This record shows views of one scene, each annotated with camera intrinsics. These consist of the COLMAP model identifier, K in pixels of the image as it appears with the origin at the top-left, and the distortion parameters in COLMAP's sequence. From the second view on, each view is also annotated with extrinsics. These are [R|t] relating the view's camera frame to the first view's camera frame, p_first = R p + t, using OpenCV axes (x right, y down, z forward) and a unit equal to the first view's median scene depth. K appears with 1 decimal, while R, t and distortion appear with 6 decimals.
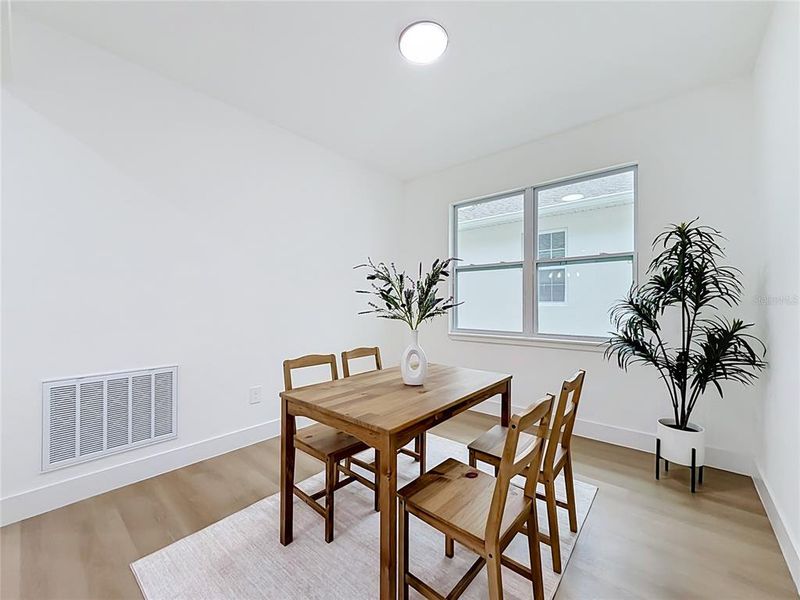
lens RADIAL K [[325.0, 0, 399.4], [0, 325.0, 302.1], [0, 0, 1]] dist [0.007720, -0.000349]
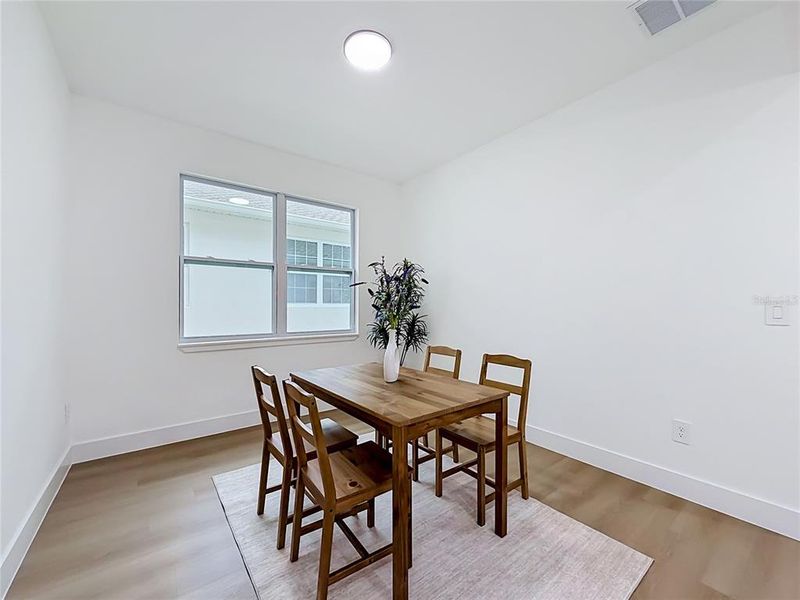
lens RADIAL K [[325.0, 0, 403.6], [0, 325.0, 304.3], [0, 0, 1]] dist [0.007720, -0.000349]
pose [[0.204554, -0.001888, 0.978853, -0.541672], [-0.003197, 0.999992, 0.002597, -0.000839], [-0.978850, -0.003661, 0.204546, 0.403753]]
